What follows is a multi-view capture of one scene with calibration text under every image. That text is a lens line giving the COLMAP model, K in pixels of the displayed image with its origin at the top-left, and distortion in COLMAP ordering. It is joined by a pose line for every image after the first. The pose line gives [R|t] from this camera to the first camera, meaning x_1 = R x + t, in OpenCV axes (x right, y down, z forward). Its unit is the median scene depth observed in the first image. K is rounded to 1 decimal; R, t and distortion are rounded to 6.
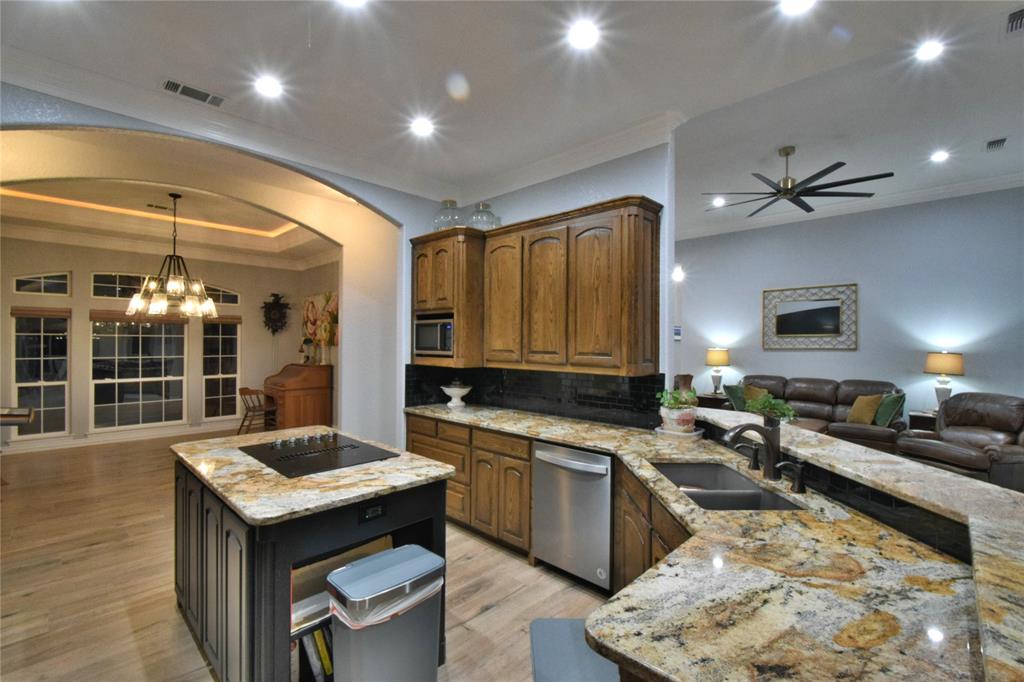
lens RADIAL K [[448.8, 0, 519.0], [0, 448.8, 342.5], [0, 0, 1]] dist [0.003994, -0.005521]
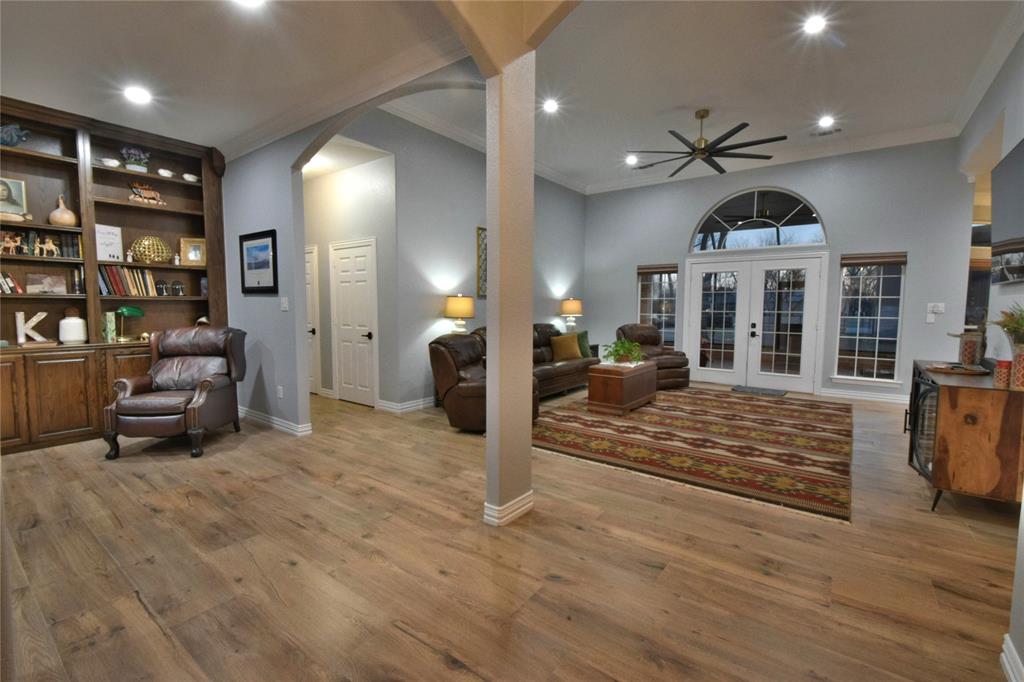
lens RADIAL K [[448.8, 0, 512.2], [0, 448.8, 339.7], [0, 0, 1]] dist [0.003994, -0.005521]
pose [[-0.111282, -0.082164, 0.990387, -0.426042], [-0.007313, 0.996617, 0.081859, 0.035482], [-0.993762, 0.001867, -0.111506, 1.364665]]
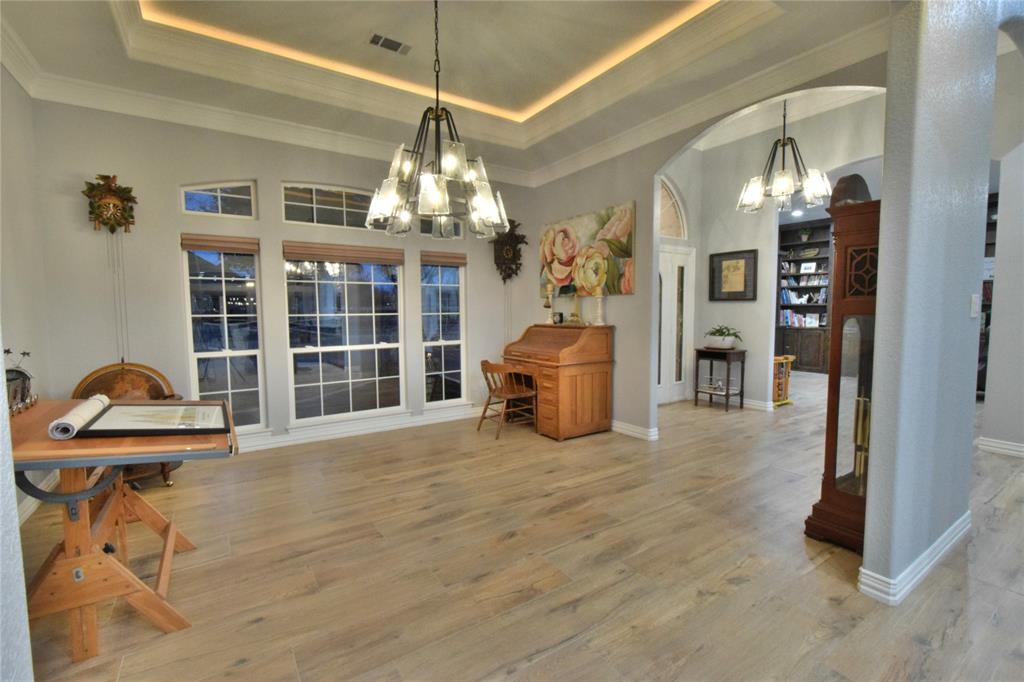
lens RADIAL K [[448.8, 0, 522.5], [0, 448.8, 342.1], [0, 0, 1]] dist [0.003994, -0.005521]
pose [[0.978784, 0.003668, -0.204864, -0.552238], [0.011127, 0.997413, 0.071024, 0.036229], [0.204595, -0.071797, 0.976210, 0.485825]]
